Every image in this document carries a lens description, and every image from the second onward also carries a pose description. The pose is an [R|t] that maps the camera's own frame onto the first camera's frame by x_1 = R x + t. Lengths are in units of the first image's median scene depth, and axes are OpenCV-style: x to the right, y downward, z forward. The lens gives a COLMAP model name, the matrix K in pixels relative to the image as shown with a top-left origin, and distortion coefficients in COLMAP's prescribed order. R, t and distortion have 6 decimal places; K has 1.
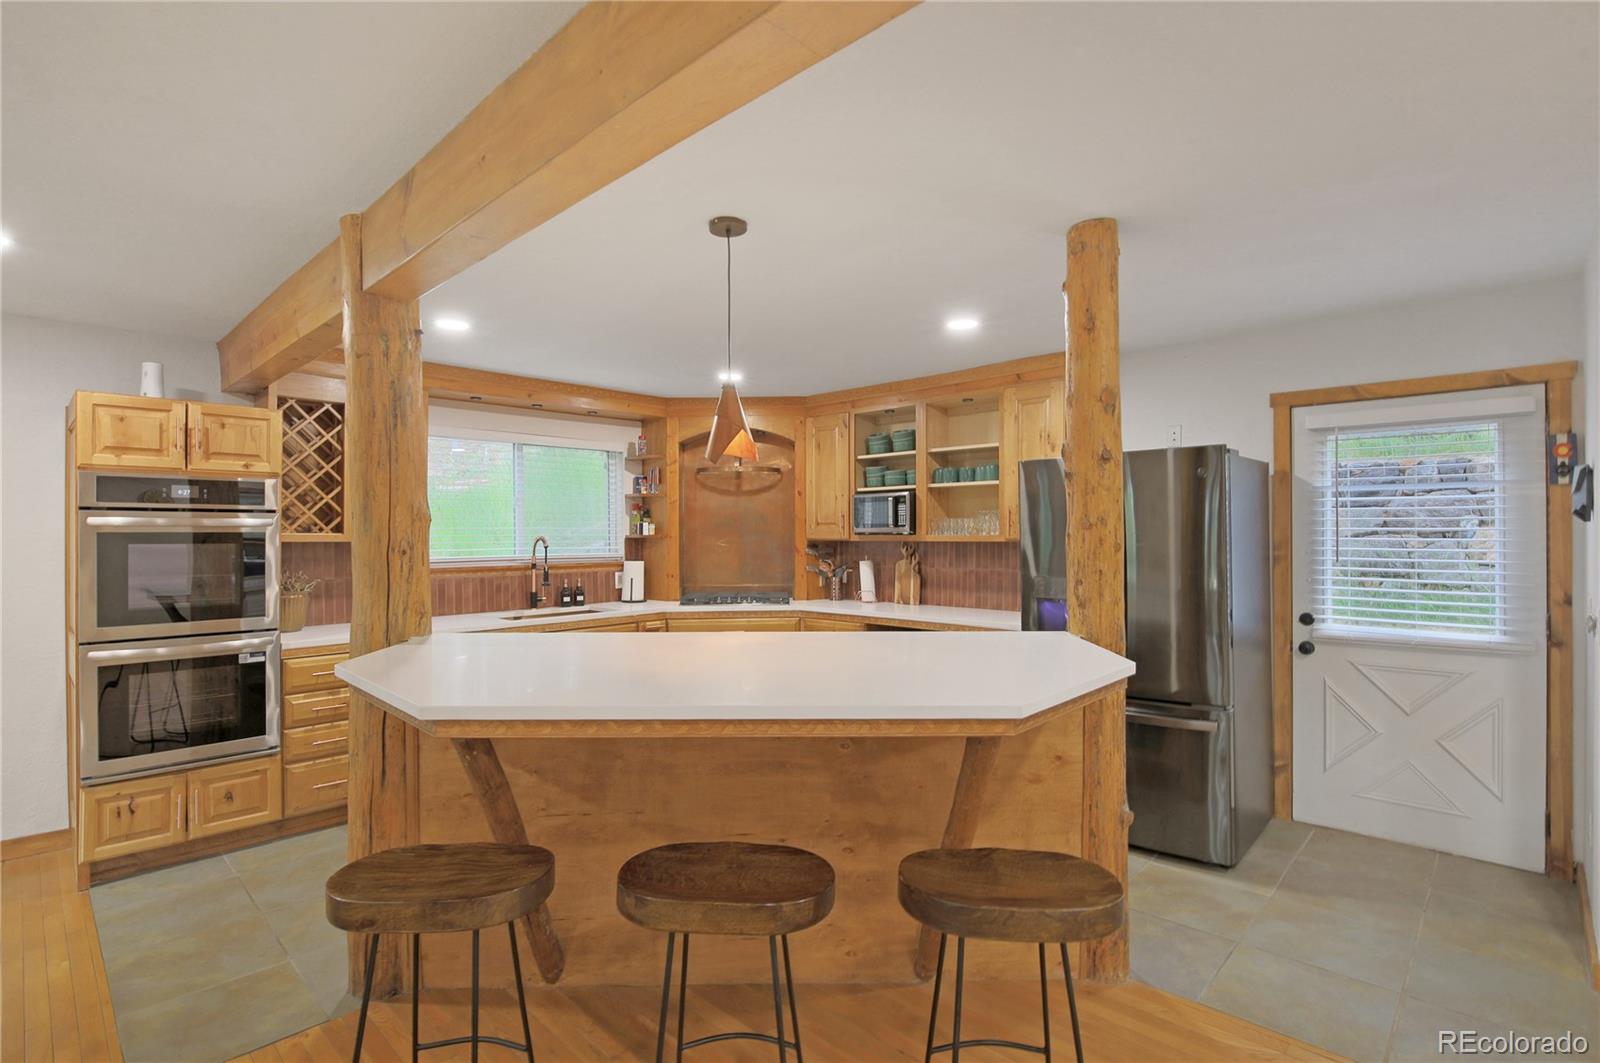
lens RADIAL K [[747.4, 0, 795.2], [0, 747.4, 529.0], [0, 0, 1]] dist [0.001536, -0.010568]
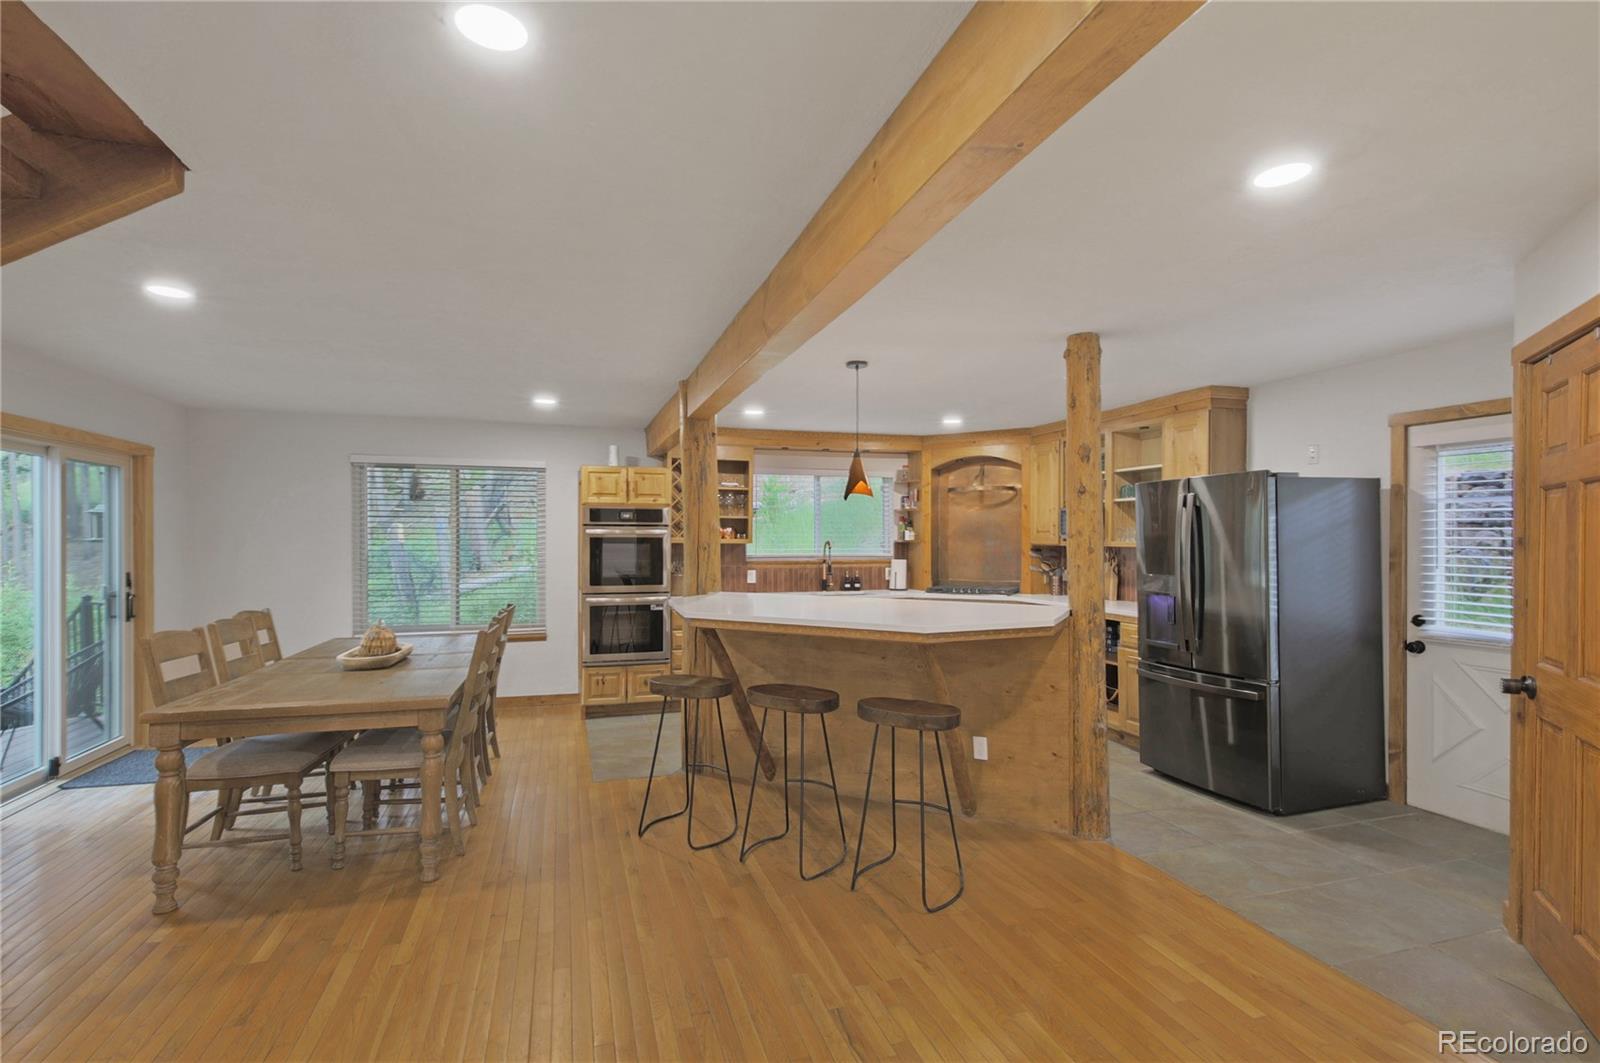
lens RADIAL K [[749.5, 0, 797.7], [0, 749.5, 535.5], [0, 0, 1]] dist [0.007158, -0.000967]
pose [[0.876266, 0.002465, -0.481822, 0.308121], [-0.001362, 0.999996, 0.002640, -0.003787], [0.481826, -0.001657, 0.876265, -0.293900]]
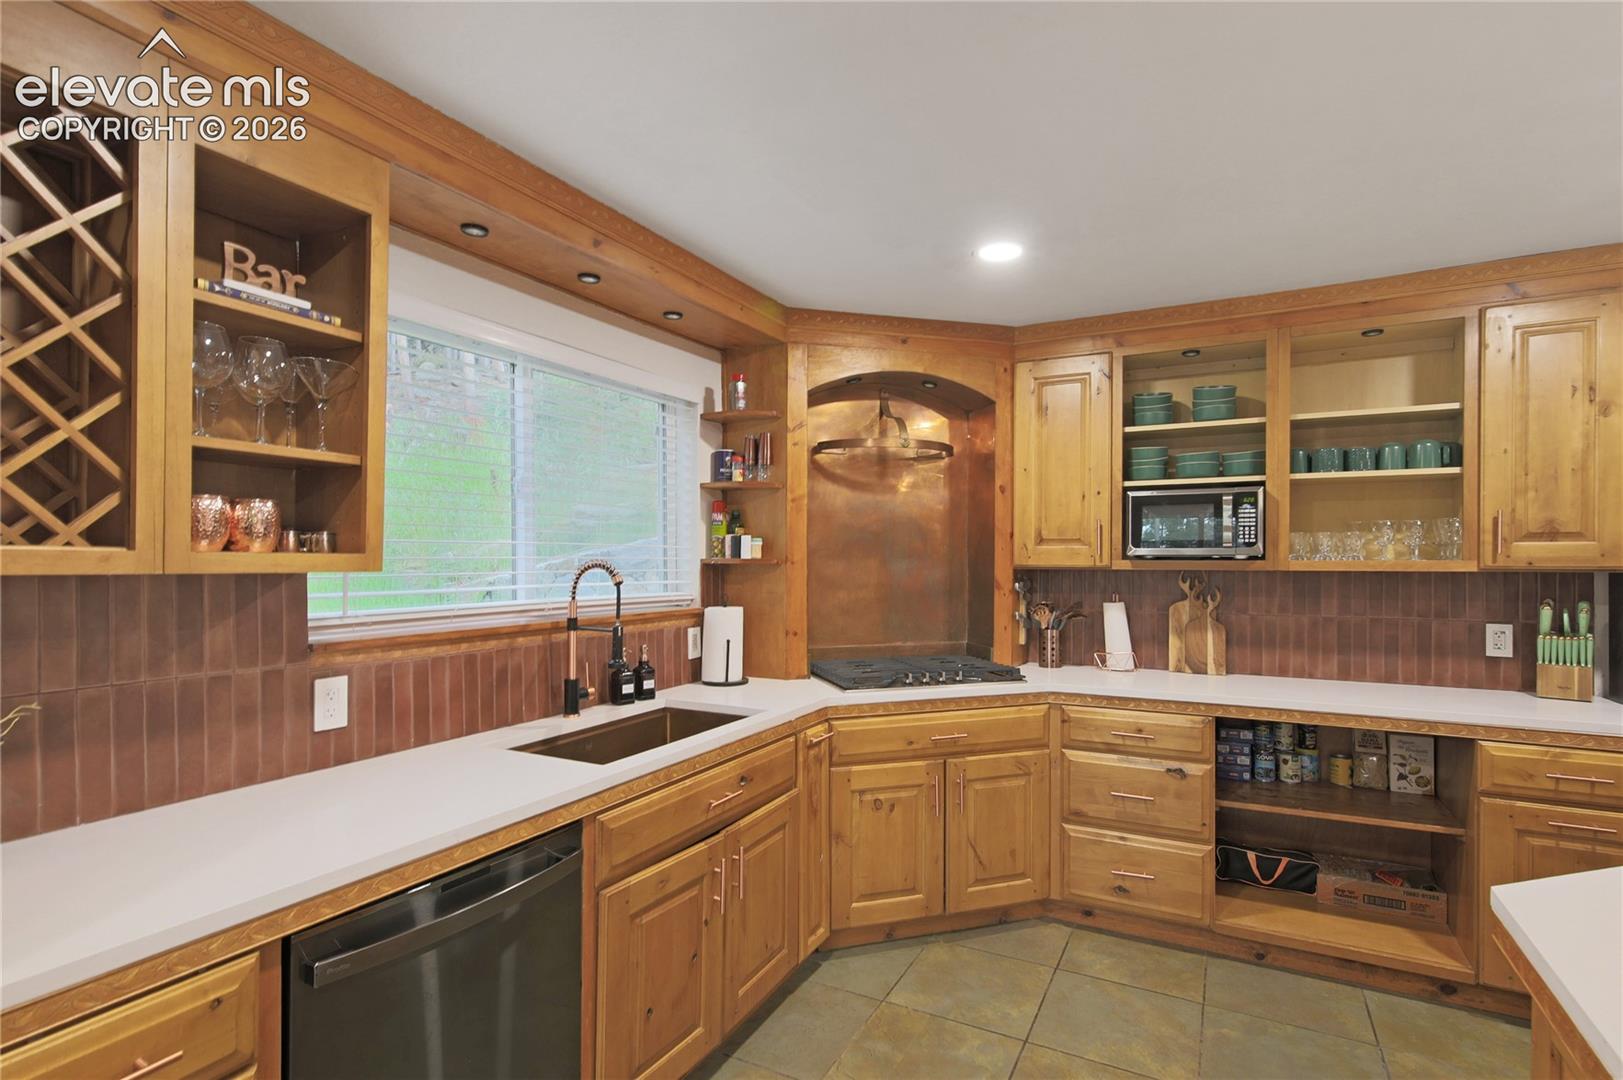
lens RADIAL K [[781.5, 0, 821.6], [0, 781.5, 560.8], [0, 0, 1]] dist [-0.000356, 0.000095]
pose [[0.960666, 0.003704, 0.277681, -0.347514], [-0.006170, 0.999949, 0.008009, 0.005723], [-0.277637, -0.009408, 0.960640, 0.504741]]
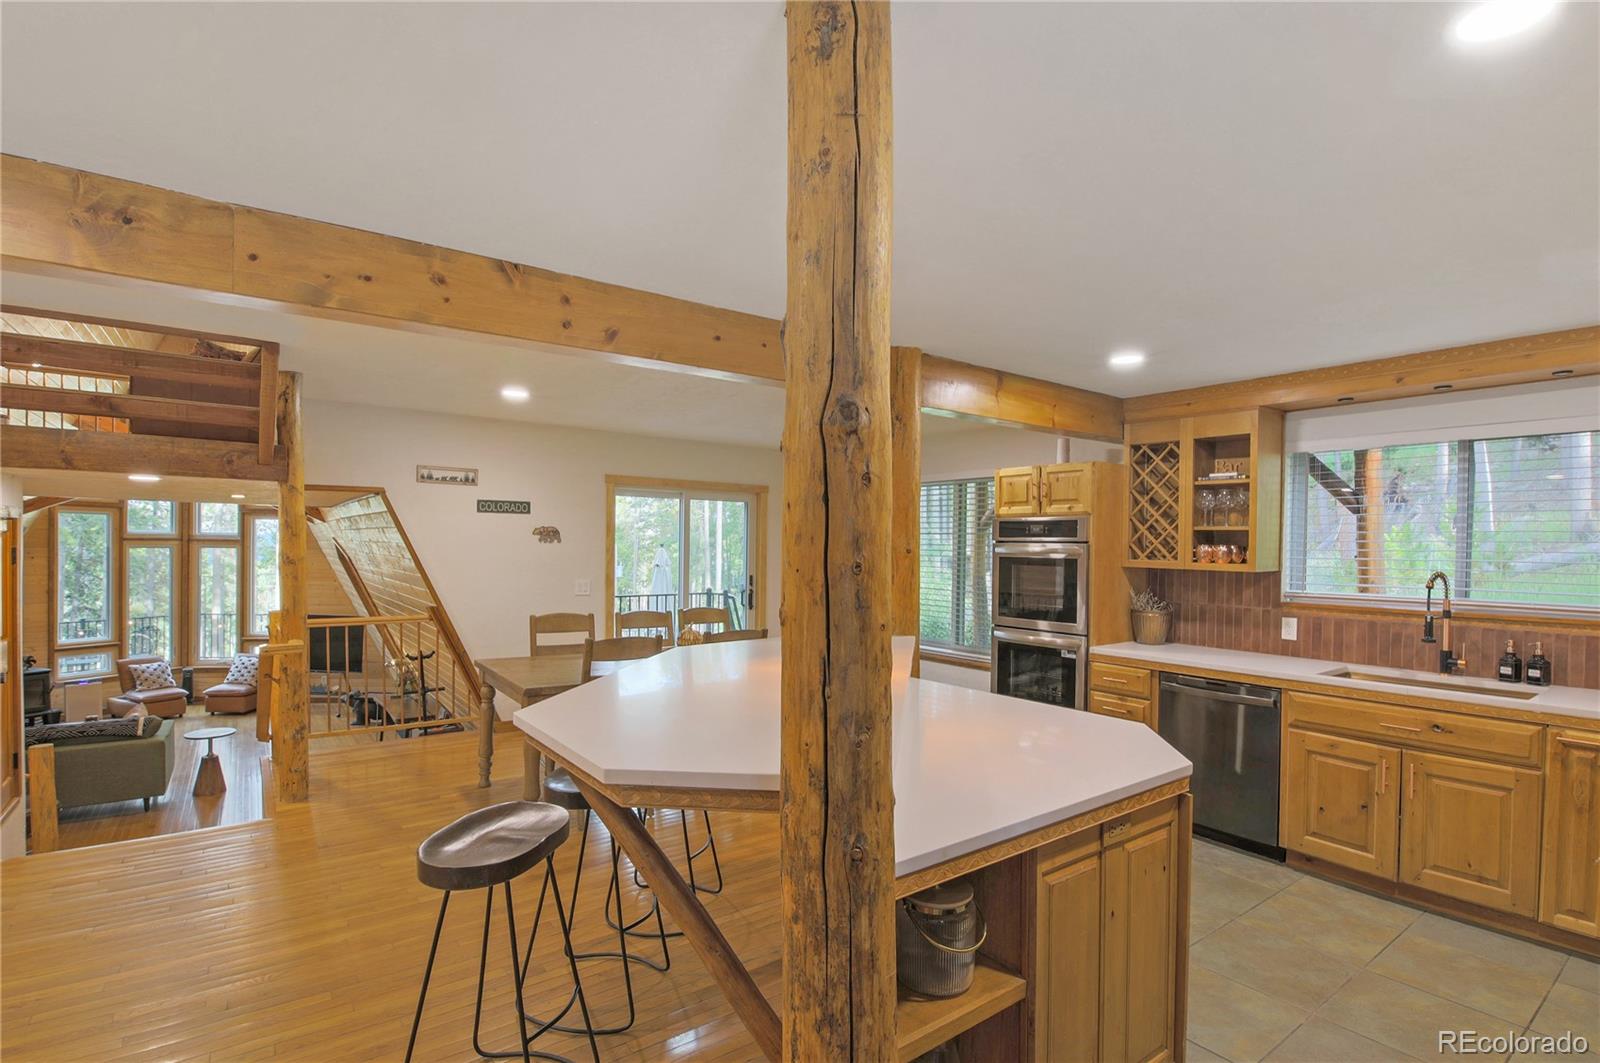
lens RADIAL K [[770.4, 0, 809.9], [0, 770.4, 552.0], [0, 0, 1]] dist [-0.000356, 0.000095]
pose [[-0.155561, 0.011725, -0.987757, 0.477577], [-0.005483, 0.999904, 0.012733, -0.015509], [0.987811, 0.007397, -0.155482, 0.535419]]
